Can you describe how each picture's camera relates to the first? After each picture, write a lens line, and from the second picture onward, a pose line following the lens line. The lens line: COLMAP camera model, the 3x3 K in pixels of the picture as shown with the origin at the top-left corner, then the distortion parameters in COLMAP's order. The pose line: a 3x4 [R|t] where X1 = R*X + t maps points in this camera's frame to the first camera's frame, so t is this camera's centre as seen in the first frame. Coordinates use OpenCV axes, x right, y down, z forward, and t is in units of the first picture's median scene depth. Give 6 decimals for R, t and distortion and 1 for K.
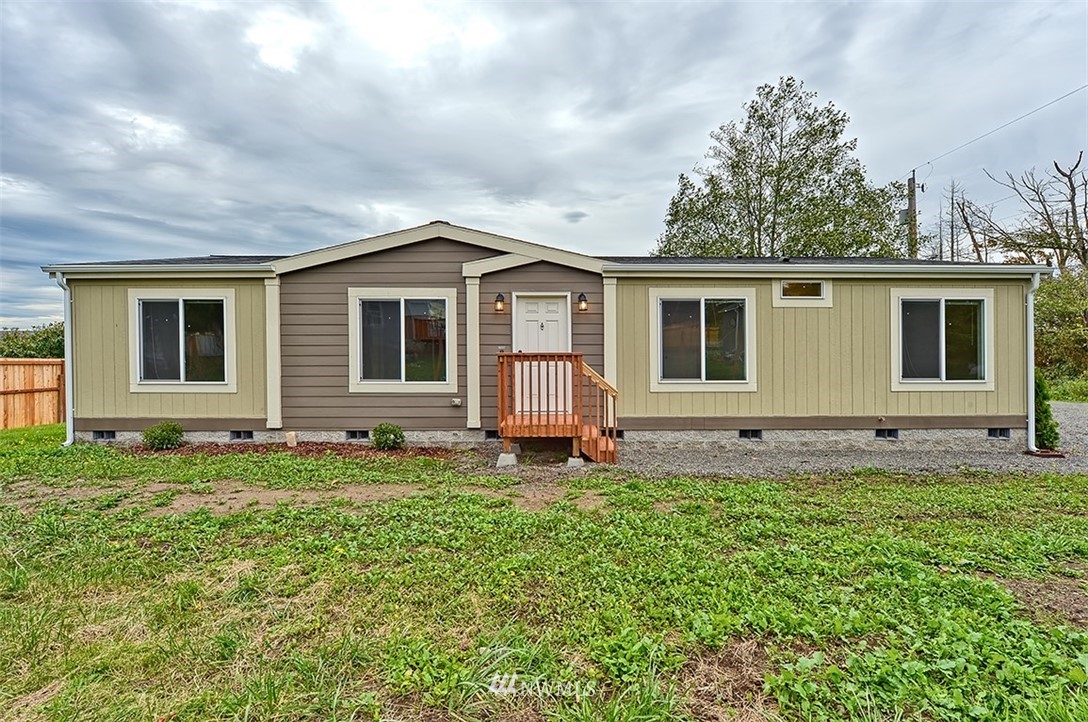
lens RADIAL K [[484.5, 0, 544.0], [0, 484.5, 361.0], [0, 0, 1]] dist [-0.012744, -0.000123]
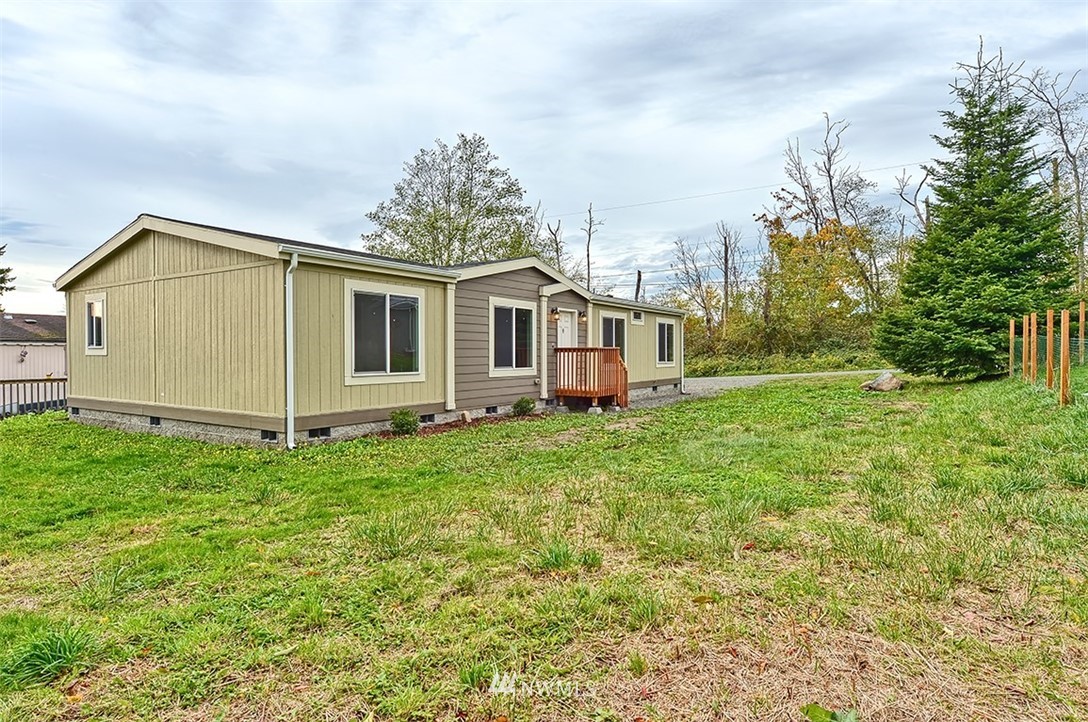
lens RADIAL K [[618.0, 0, 544.0], [0, 618.0, 361.0], [0, 0, 1]] dist [0.000222, 0.000002]
pose [[0.541384, -0.012143, 0.840688, -1.712854], [0.003832, 0.999921, 0.011976, 0.001910], [-0.840766, -0.003262, 0.541388, -0.015169]]
